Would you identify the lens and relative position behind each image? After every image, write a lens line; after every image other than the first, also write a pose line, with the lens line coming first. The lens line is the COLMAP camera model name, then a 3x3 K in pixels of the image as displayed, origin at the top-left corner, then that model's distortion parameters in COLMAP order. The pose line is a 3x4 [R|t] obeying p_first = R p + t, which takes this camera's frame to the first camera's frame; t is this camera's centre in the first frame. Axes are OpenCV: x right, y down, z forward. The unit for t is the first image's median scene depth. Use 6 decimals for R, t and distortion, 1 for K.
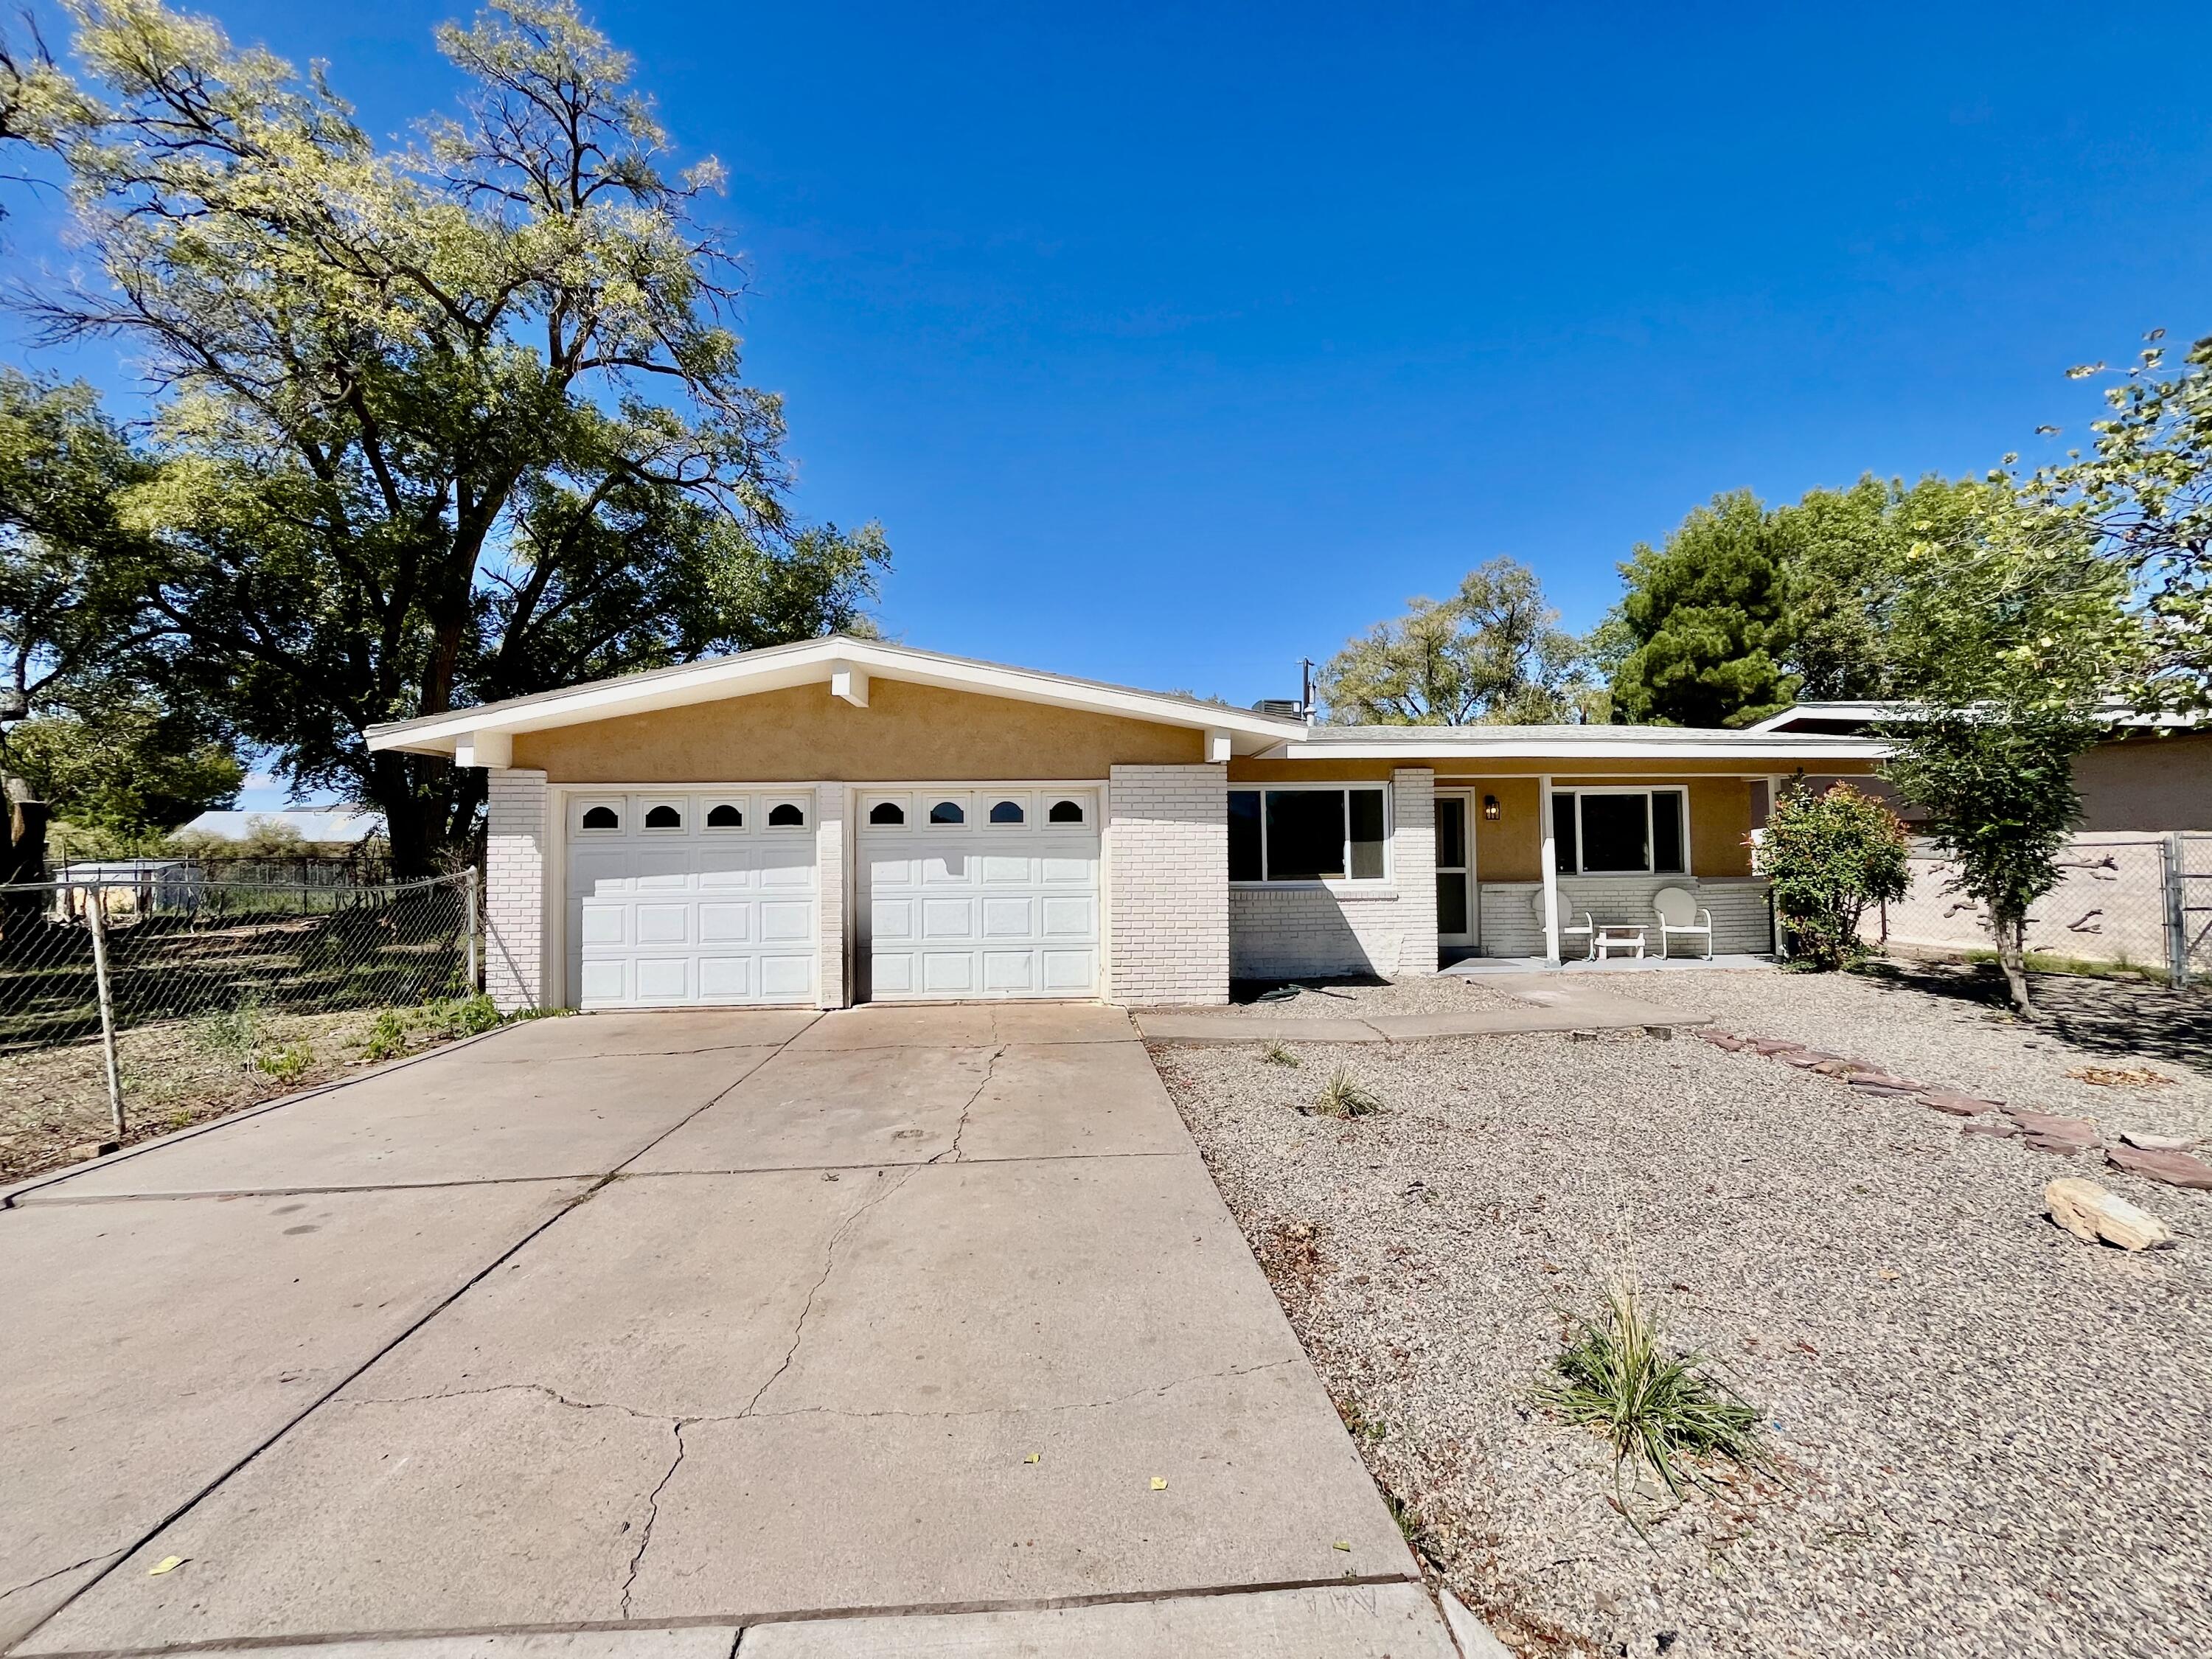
lens RADIAL K [[894.7, 0, 1101.5], [0, 894.7, 823.5], [0, 0, 1]] dist [-0.001304, -0.000211]
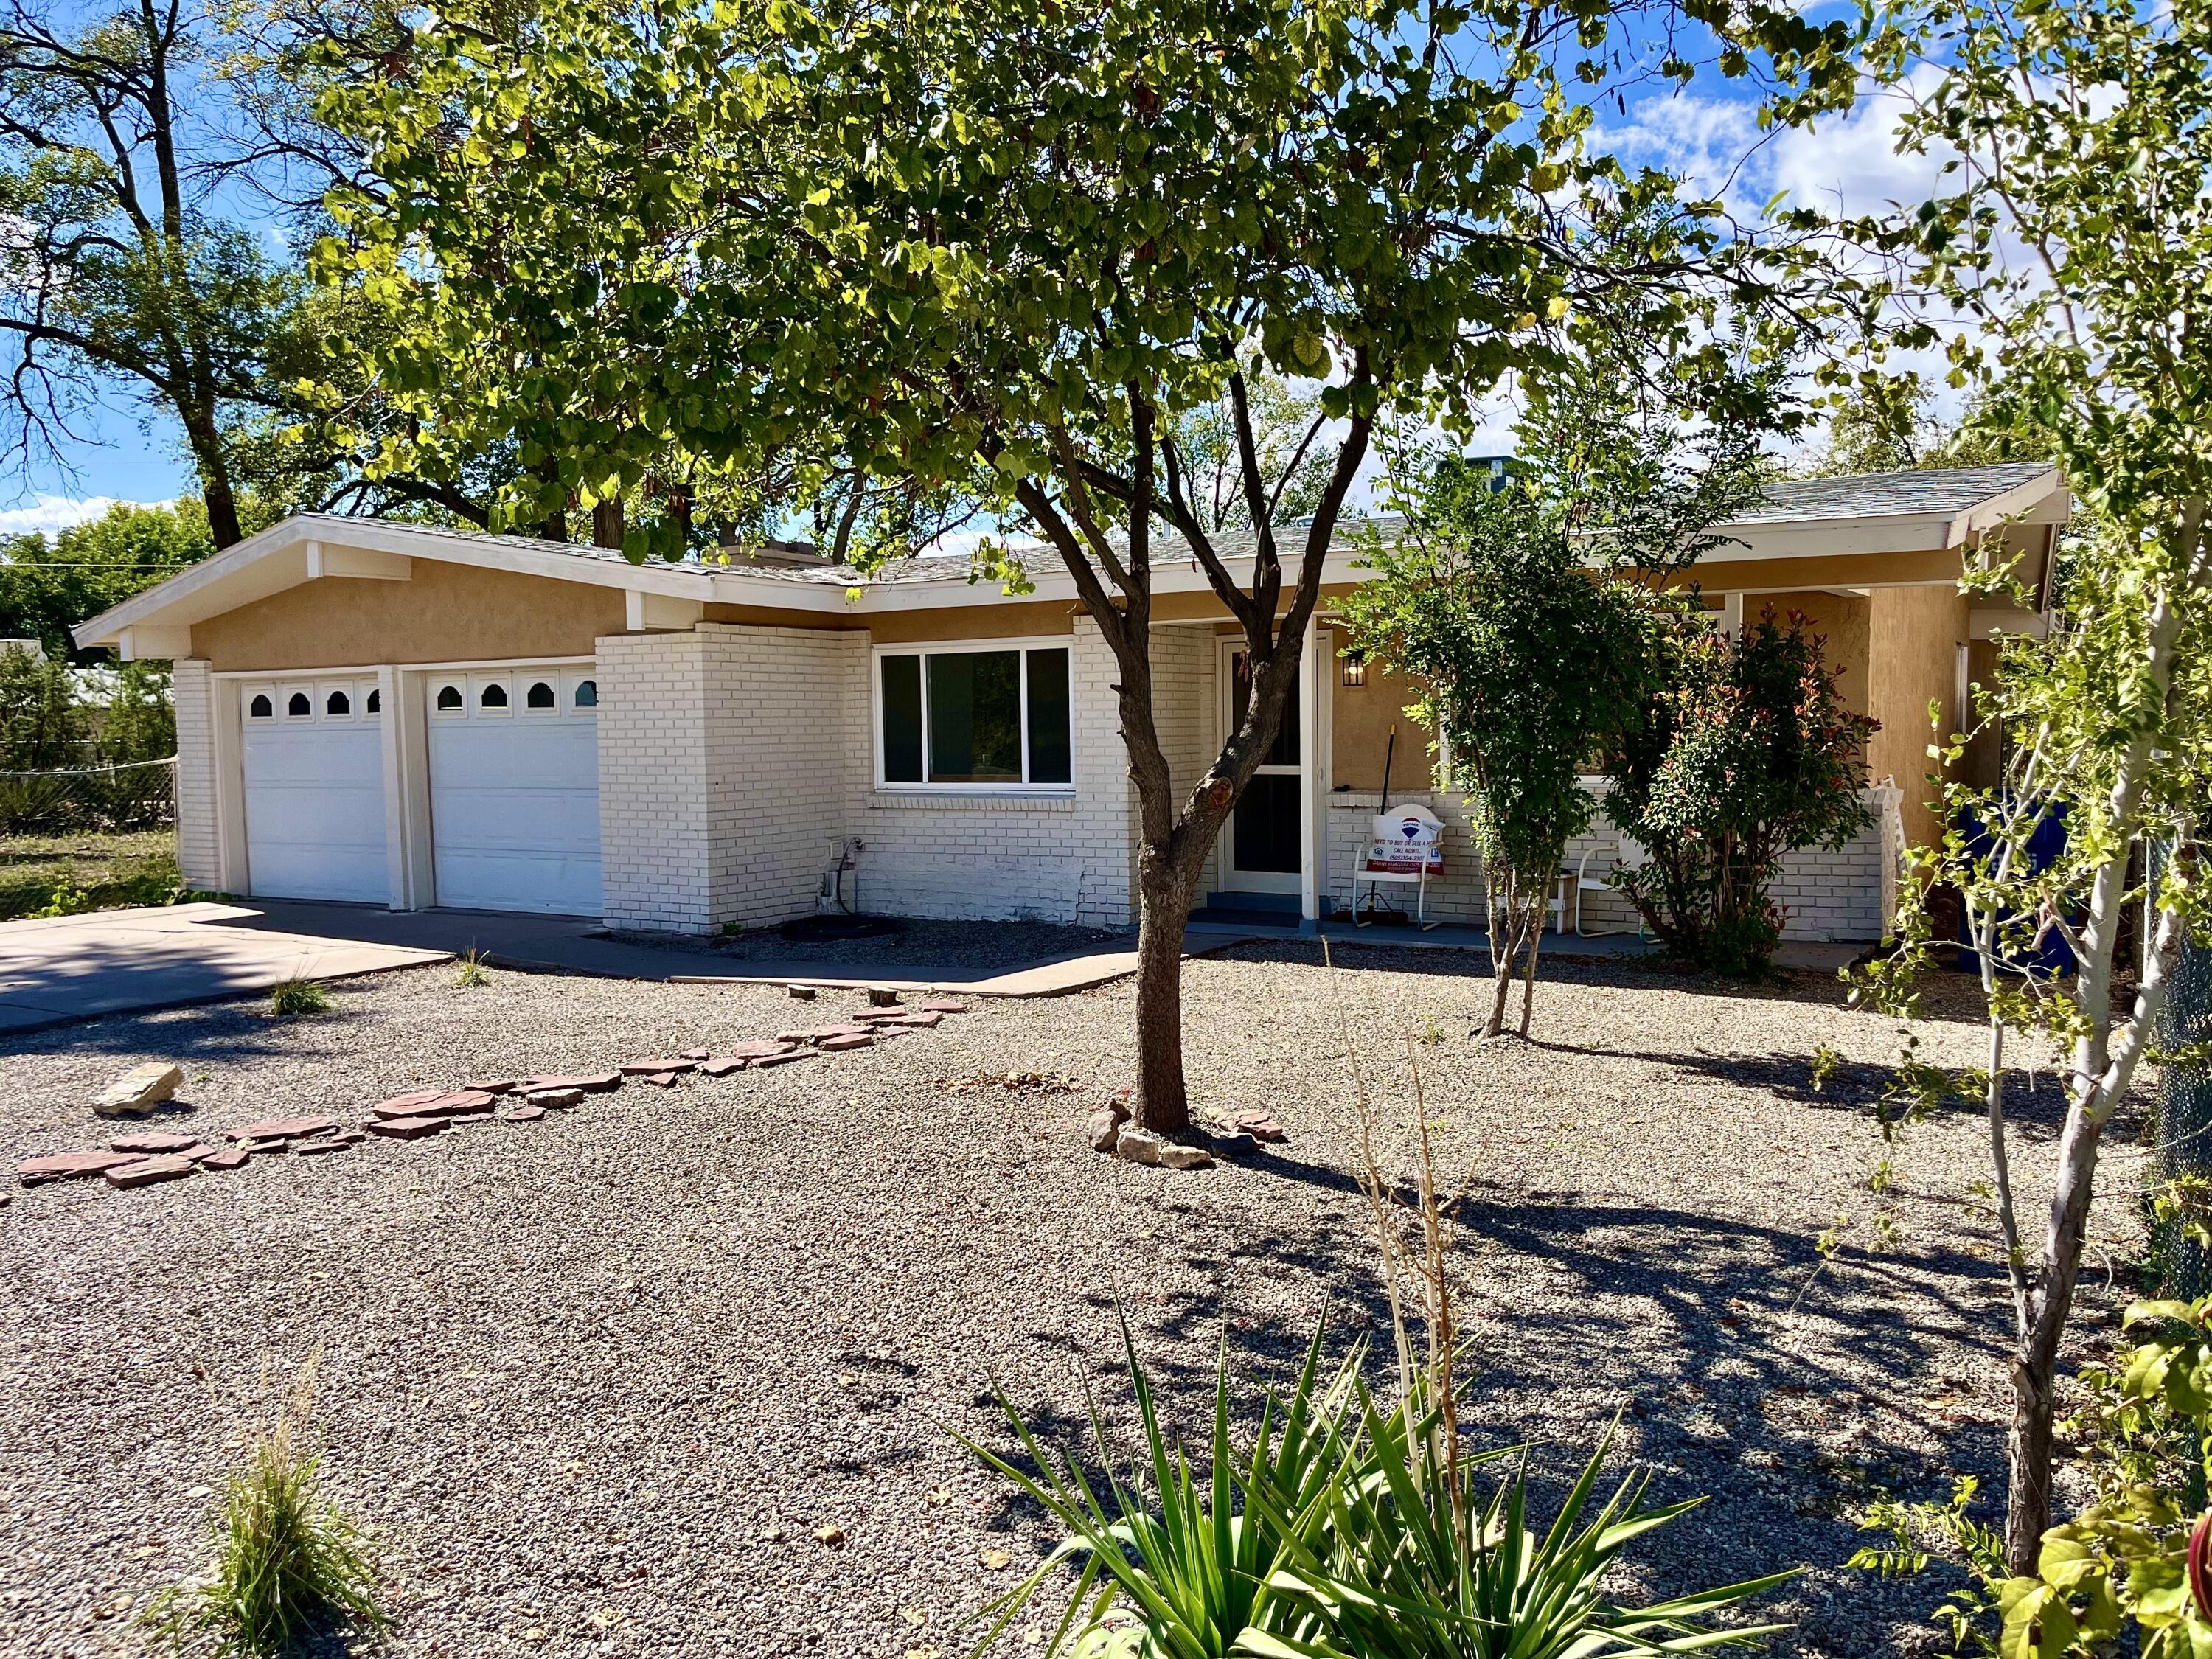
lens RADIAL K [[1673.2, 0, 1115.3], [0, 1673.2, 830.7], [0, 0, 1]] dist [0.039055, -0.024427]
pose [[0.823845, 0.033456, -0.565827, 1.046166], [0.021923, 0.995629, 0.090788, -0.014682], [0.566391, -0.087200, 0.819510, -0.003006]]
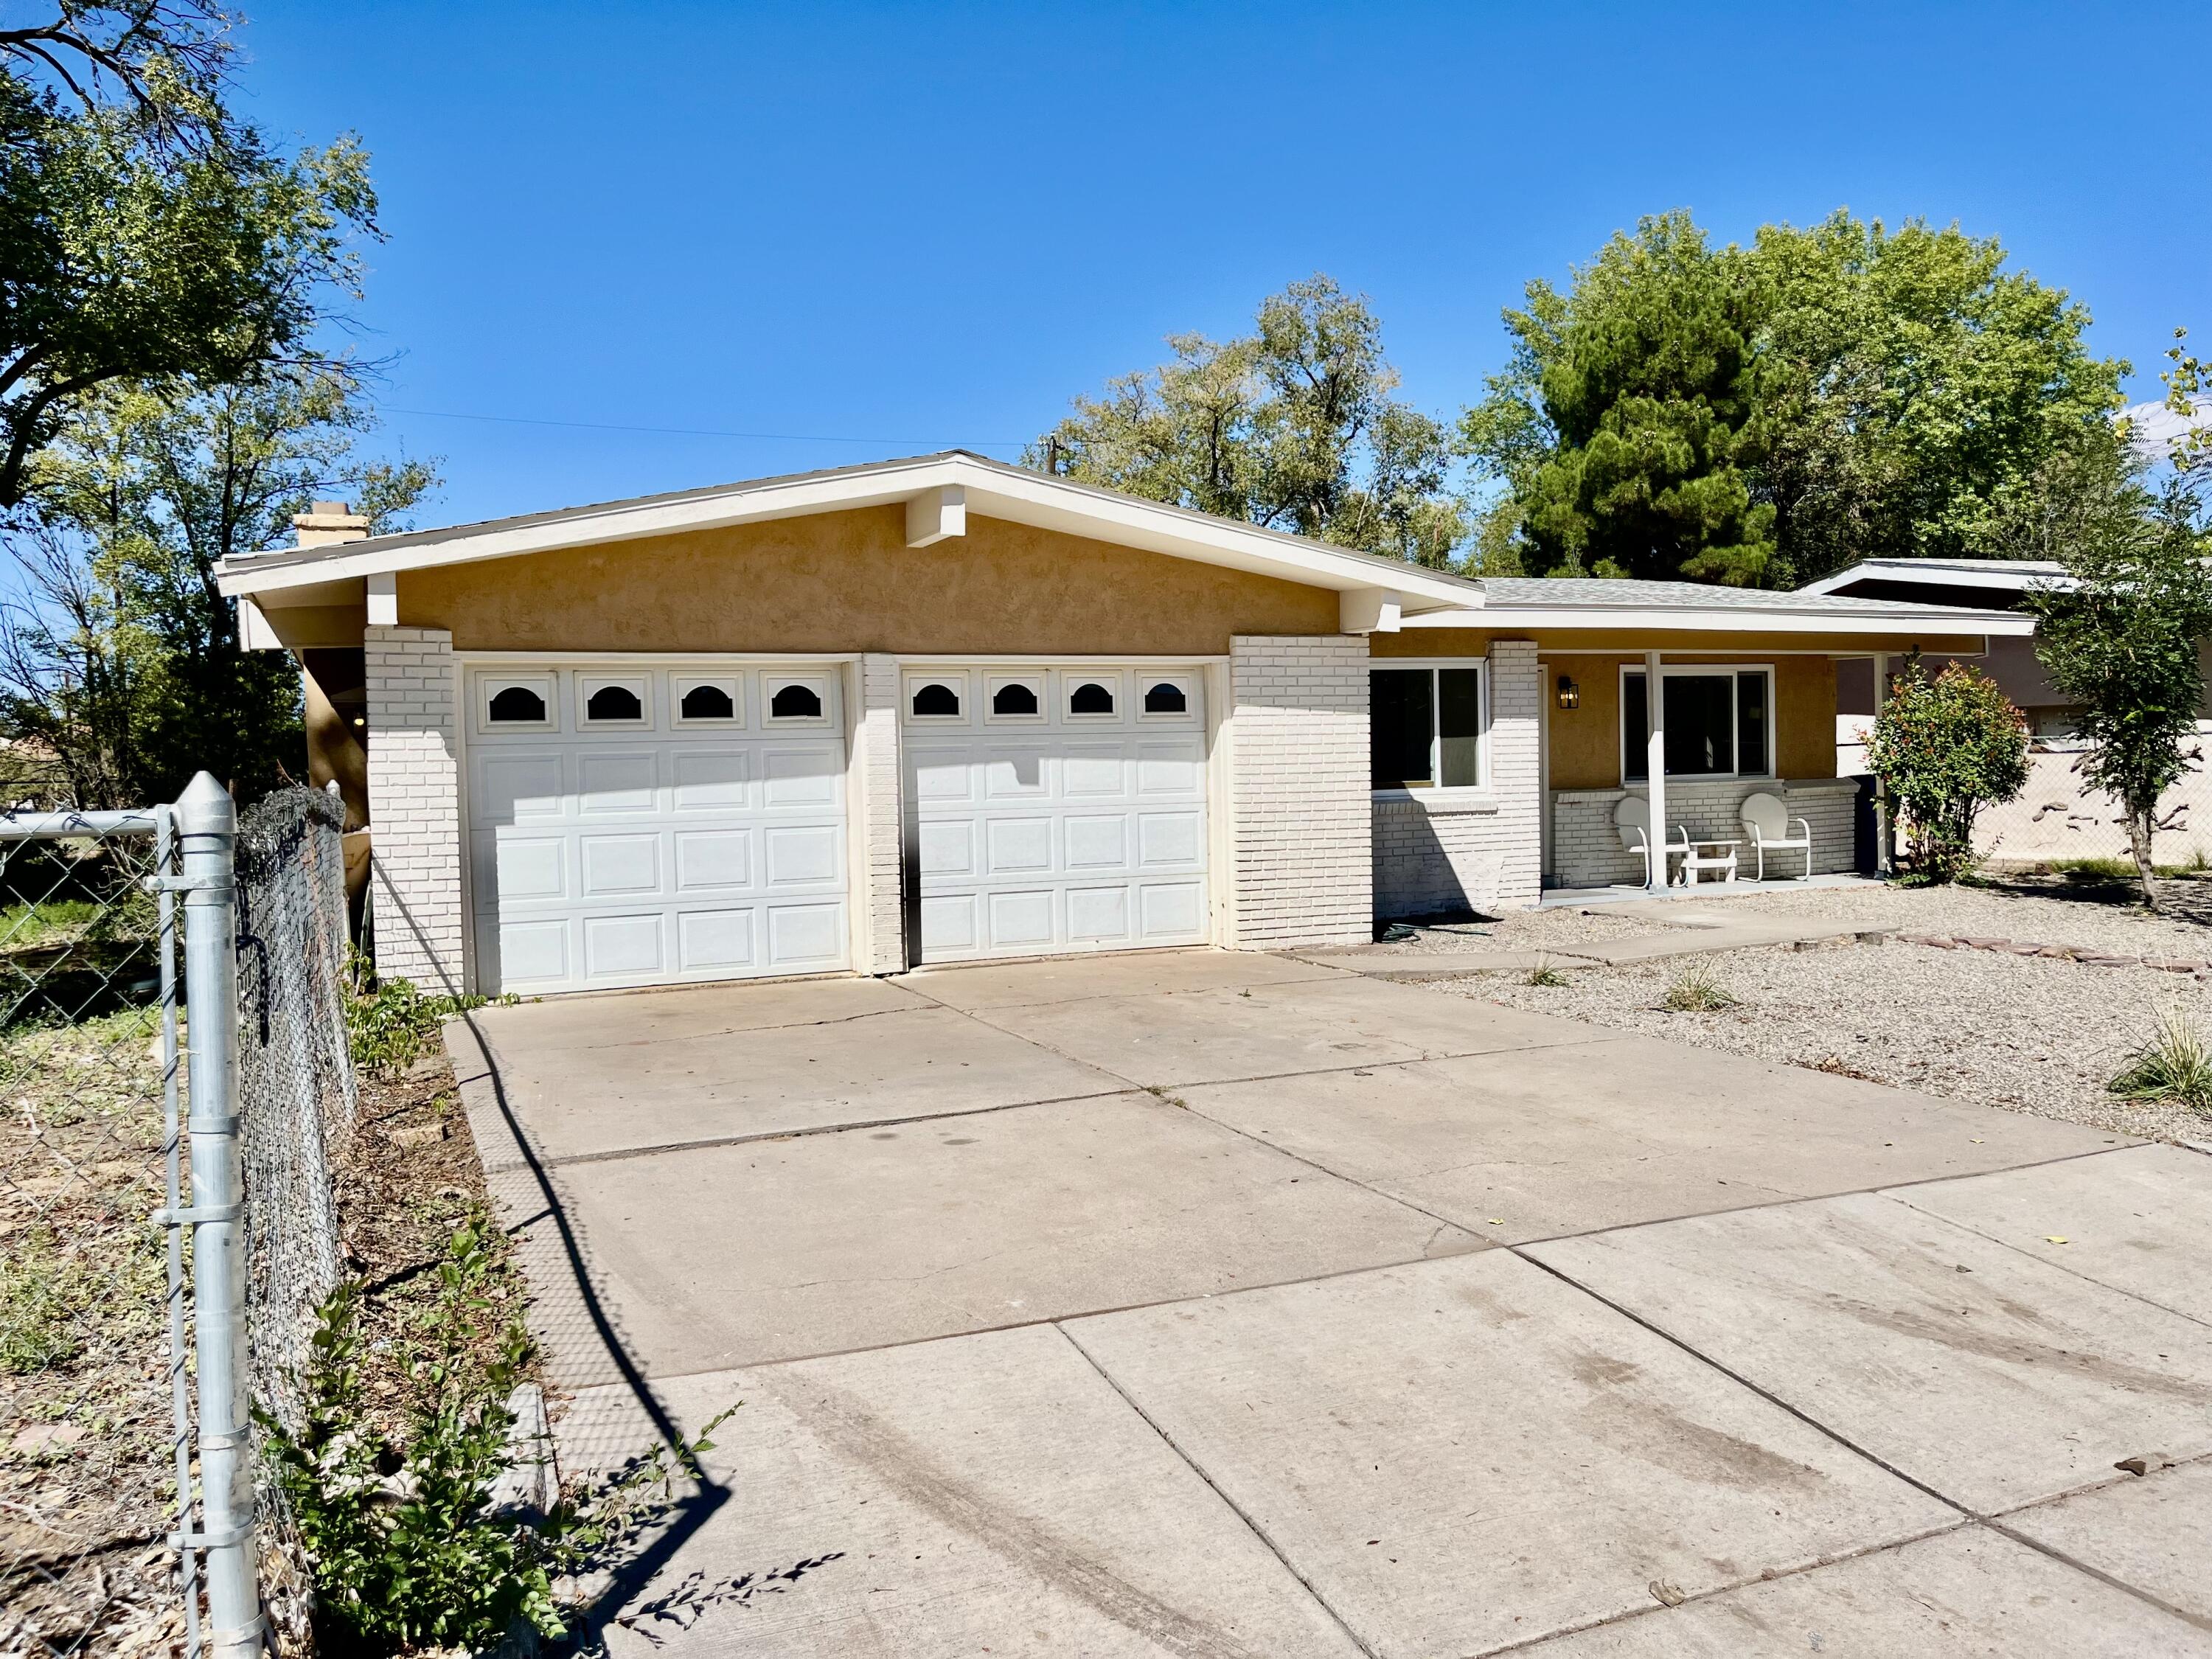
lens RADIAL K [[1673.2, 0, 1086.9], [0, 1673.2, 819.2], [0, 0, 1]] dist [0.039055, -0.024427]
pose [[0.943829, -0.022264, 0.329684, -0.471889], [0.002636, 0.998203, 0.059864, 0.003741], [-0.330424, -0.055633, 0.942192, -0.241039]]
